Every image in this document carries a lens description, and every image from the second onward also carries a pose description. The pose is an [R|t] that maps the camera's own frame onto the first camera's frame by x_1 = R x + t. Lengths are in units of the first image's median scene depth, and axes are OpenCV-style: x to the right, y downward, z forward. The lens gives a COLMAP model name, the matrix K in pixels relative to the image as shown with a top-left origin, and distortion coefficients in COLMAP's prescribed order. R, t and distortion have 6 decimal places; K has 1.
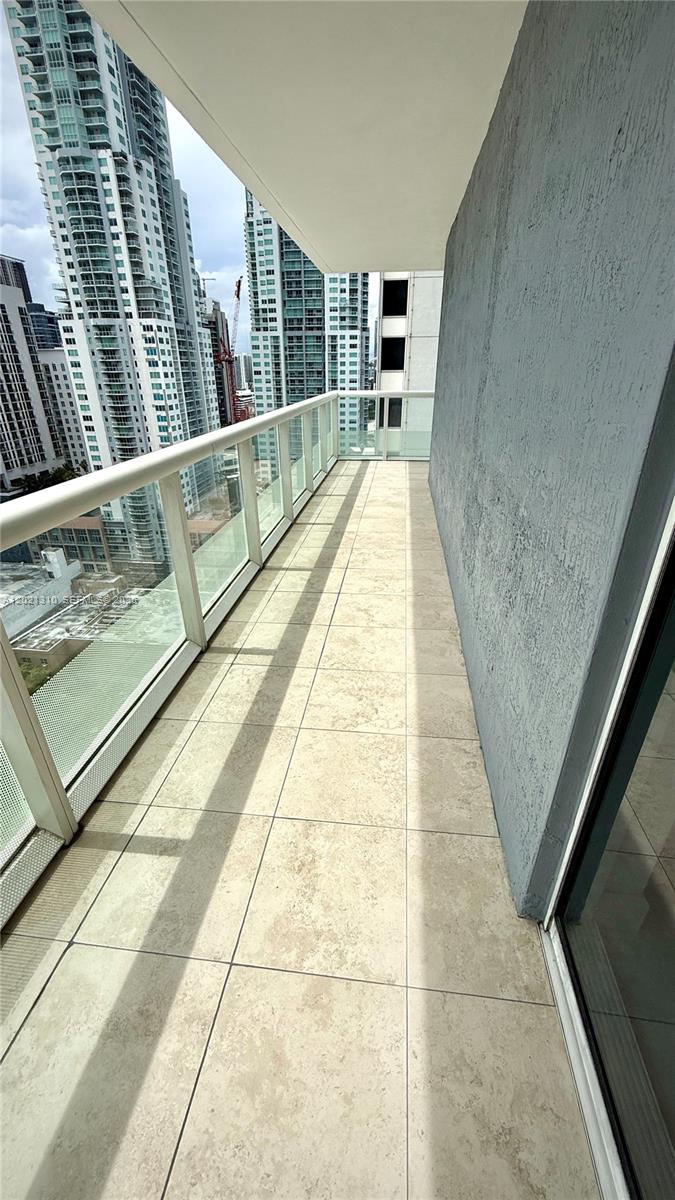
lens RADIAL K [[476.7, 0, 337.5], [0, 476.7, 600.0], [0, 0, 1]] dist [-0.000270, 0.000040]
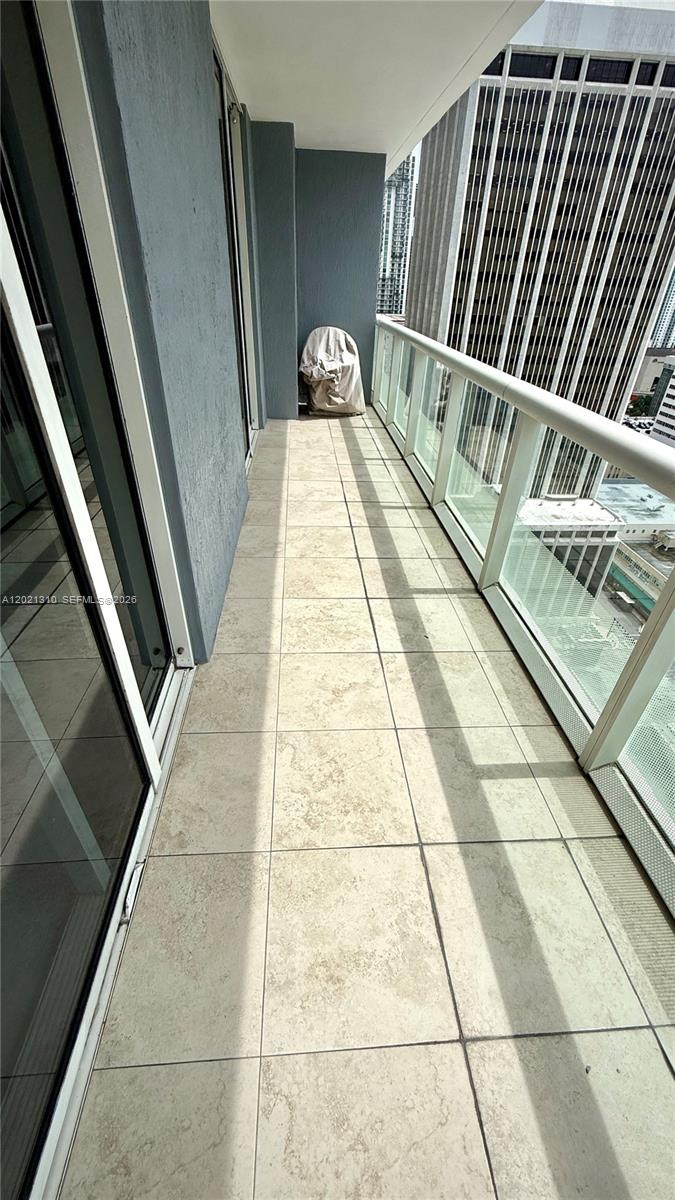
lens RADIAL K [[478.4, 0, 337.5], [0, 478.4, 600.0], [0, 0, 1]] dist [-0.000545, -0.000065]
pose [[-0.980391, 0.069618, -0.184356, 0.229774], [-0.125395, 0.501291, 0.856145, -0.790688], [0.152019, 0.862474, -0.482731, 1.585322]]
